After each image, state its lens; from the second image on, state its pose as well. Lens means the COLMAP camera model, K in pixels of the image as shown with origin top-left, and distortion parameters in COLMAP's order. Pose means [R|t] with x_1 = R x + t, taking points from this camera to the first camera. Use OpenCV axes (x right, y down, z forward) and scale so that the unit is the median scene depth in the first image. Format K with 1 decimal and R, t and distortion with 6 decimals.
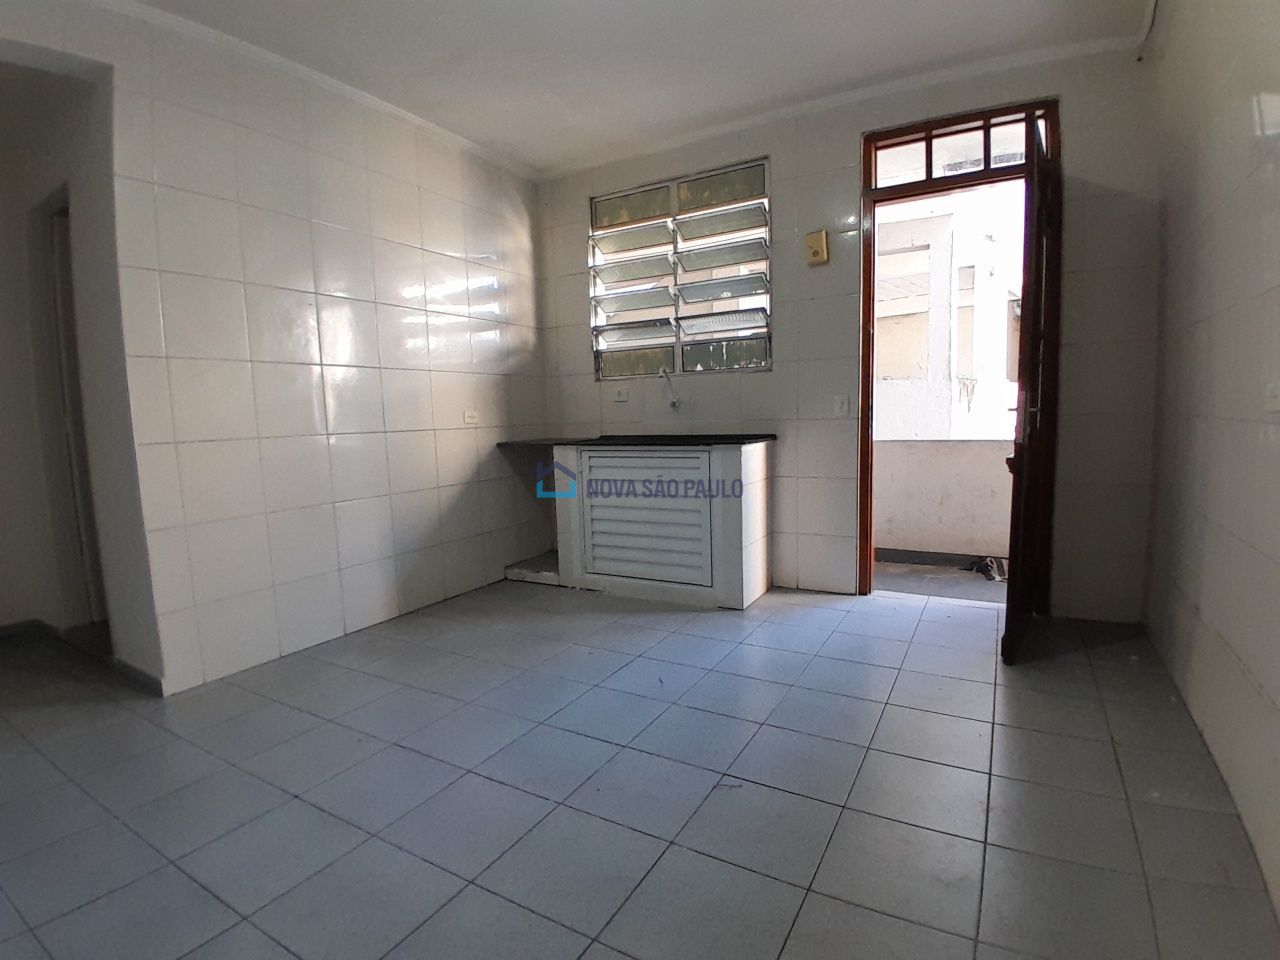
lens RADIAL K [[630.0, 0, 620.0], [0, 630.0, 480.5], [0, 0, 1]] dist [-0.001268, -0.040275]
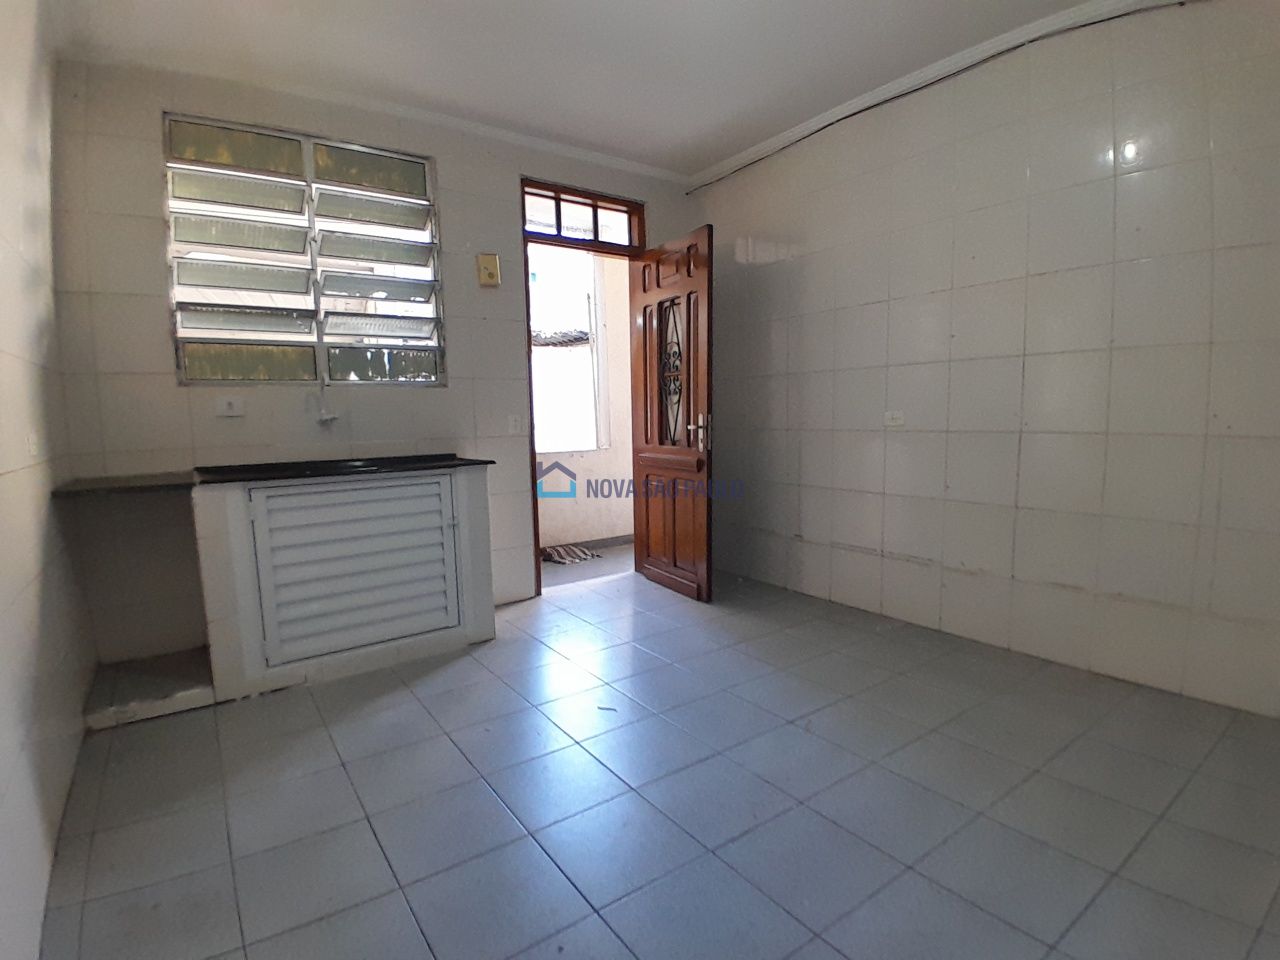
lens RADIAL K [[647.9, 0, 615.9], [0, 647.9, 481.9], [0, 0, 1]] dist [0.000996, -0.043300]
pose [[0.414410, -0.075443, 0.906958, -0.552110], [0.105425, 0.993829, 0.034498, -0.039641], [-0.903963, 0.081320, 0.419806, 0.378598]]
